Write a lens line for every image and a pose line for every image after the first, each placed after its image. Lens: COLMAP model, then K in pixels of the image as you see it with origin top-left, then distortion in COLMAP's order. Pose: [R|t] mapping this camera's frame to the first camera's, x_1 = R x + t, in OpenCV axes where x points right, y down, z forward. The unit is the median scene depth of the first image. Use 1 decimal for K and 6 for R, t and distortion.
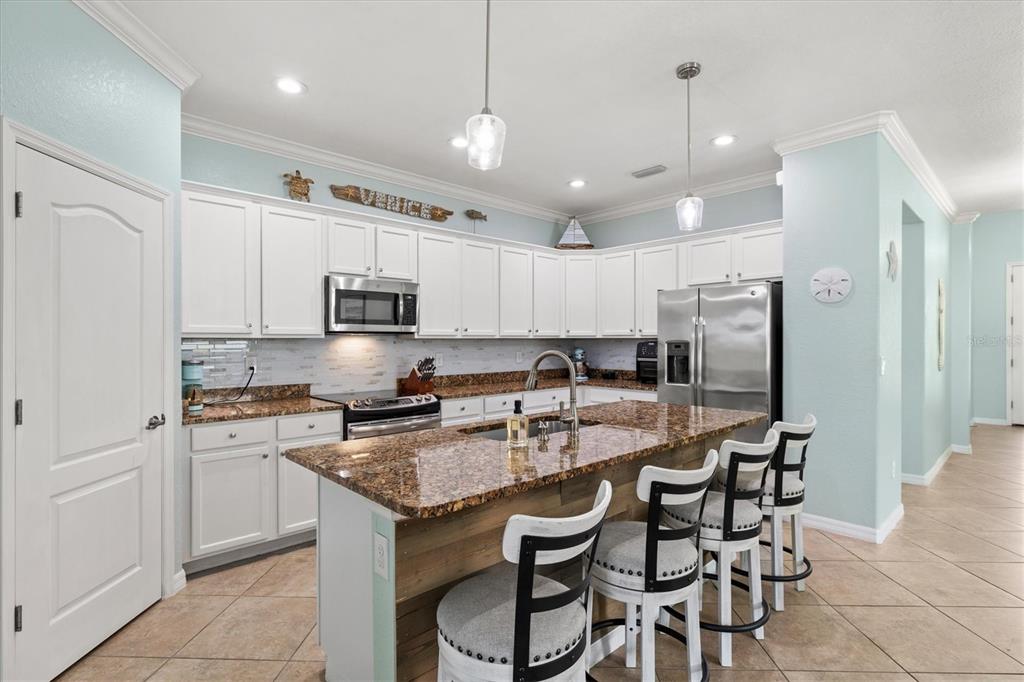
lens RADIAL K [[493.7, 0, 512.8], [0, 493.7, 338.2], [0, 0, 1]] dist [-0.000920, -0.000165]
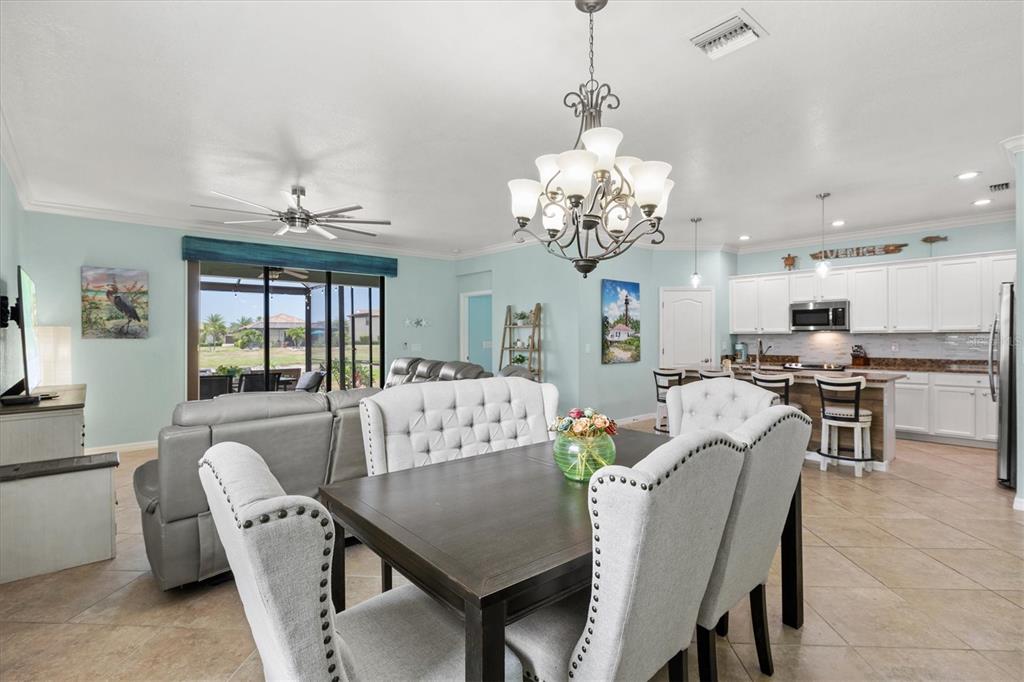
lens RADIAL K [[483.7, 0, 509.1], [0, 483.7, 338.9], [0, 0, 1]] dist [-0.001341, -0.000173]
pose [[-0.028169, 0.006692, -0.999581, 1.458311], [0.010250, 0.999927, 0.006406, -0.002263], [0.999551, -0.010065, -0.028235, -0.120755]]
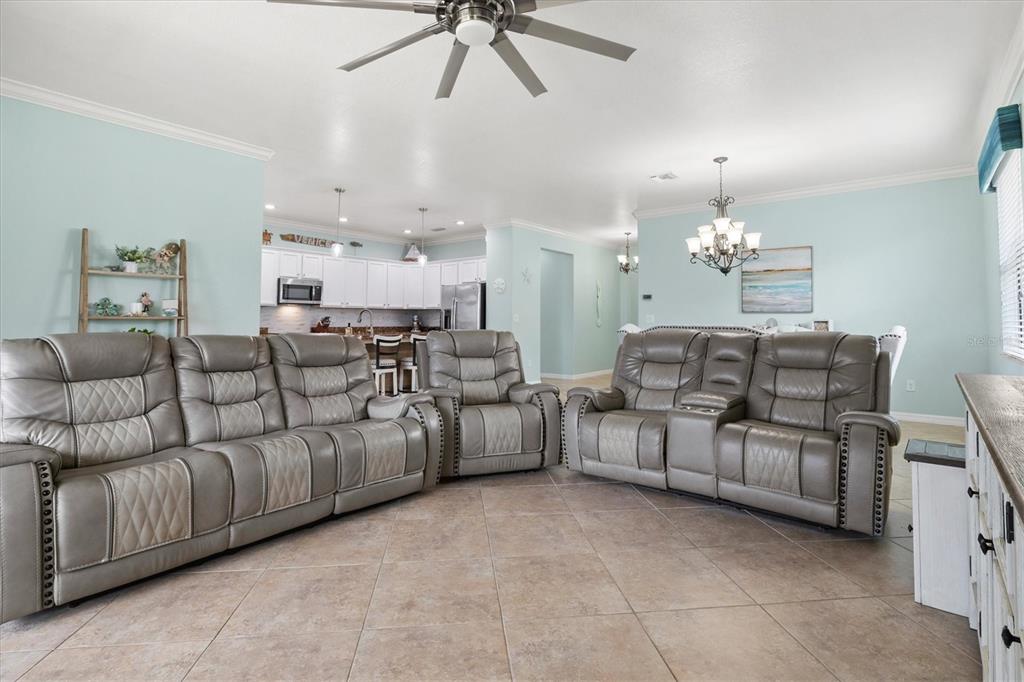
lens RADIAL K [[508.7, 0, 511.9], [0, 508.7, 286.1], [0, 0, 1]] dist [-0.000031, 0.000107]
pose [[0.989762, 0.012636, 0.142168, 0.285272], [-0.003299, 0.997833, -0.065719, 0.048184], [-0.142690, 0.064577, 0.987658, -1.197806]]
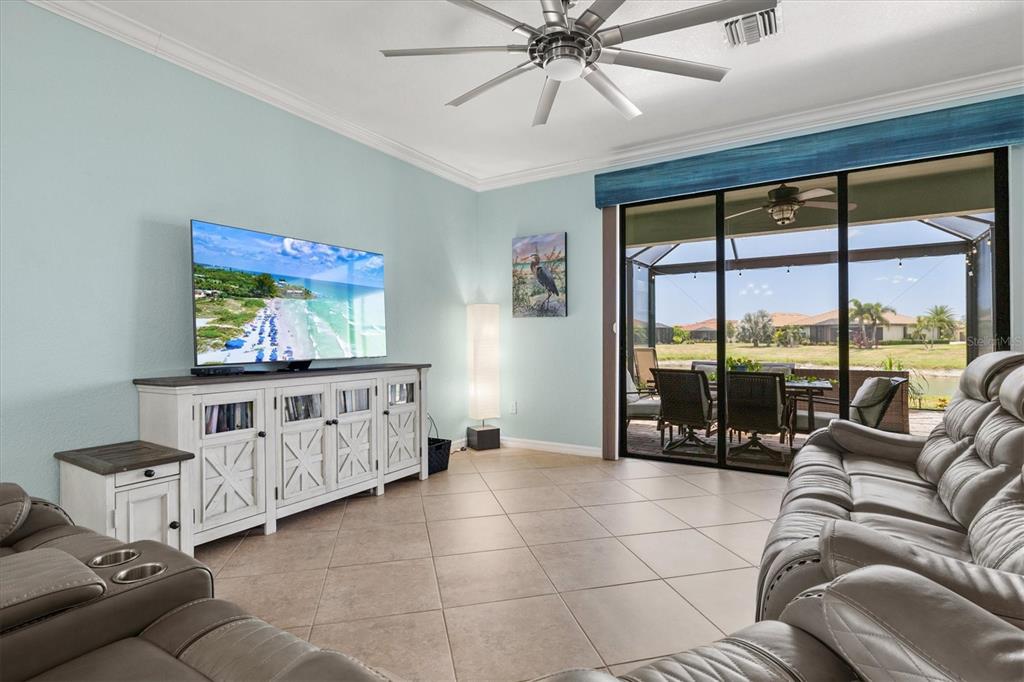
lens RADIAL K [[501.3, 0, 512.0], [0, 501.3, 341.0], [0, 0, 1]] dist [-0.000922, 0.000607]
pose [[-0.964238, 0.008550, -0.264901, 0.528008], [0.008045, 0.999963, 0.002994, 0.047409], [0.264916, 0.000756, -0.964271, -0.113618]]
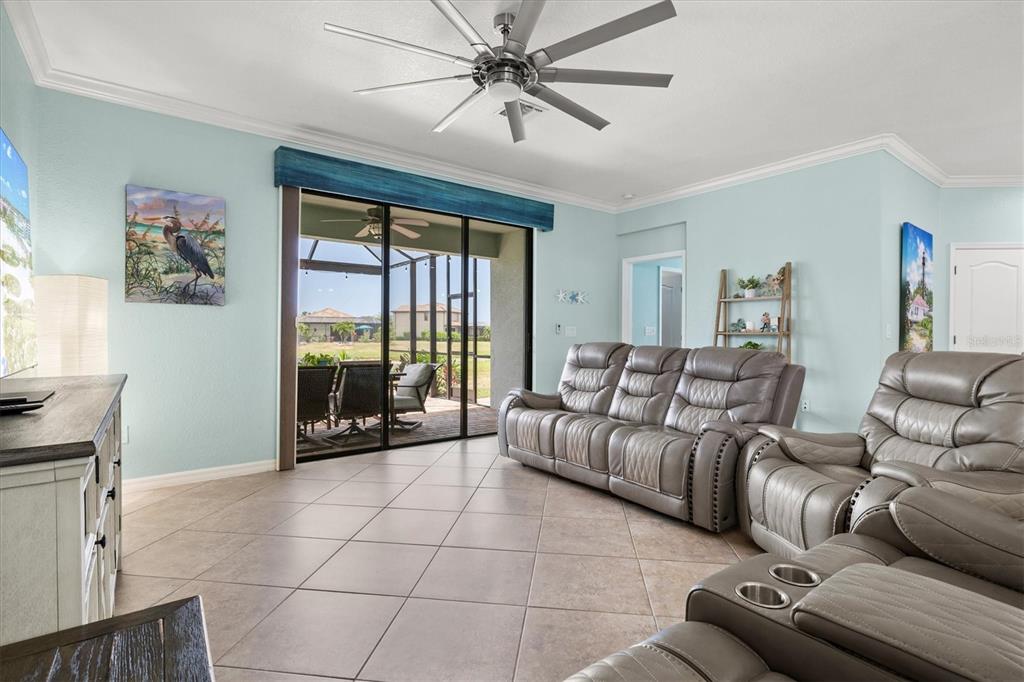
lens RADIAL K [[493.7, 0, 512.8], [0, 493.7, 338.2], [0, 0, 1]] dist [-0.000920, -0.000165]
pose [[-0.099895, 0.008305, -0.994963, 0.947284], [0.000715, 0.999966, 0.008275, 0.047877], [0.994998, 0.000115, -0.099898, -0.580690]]
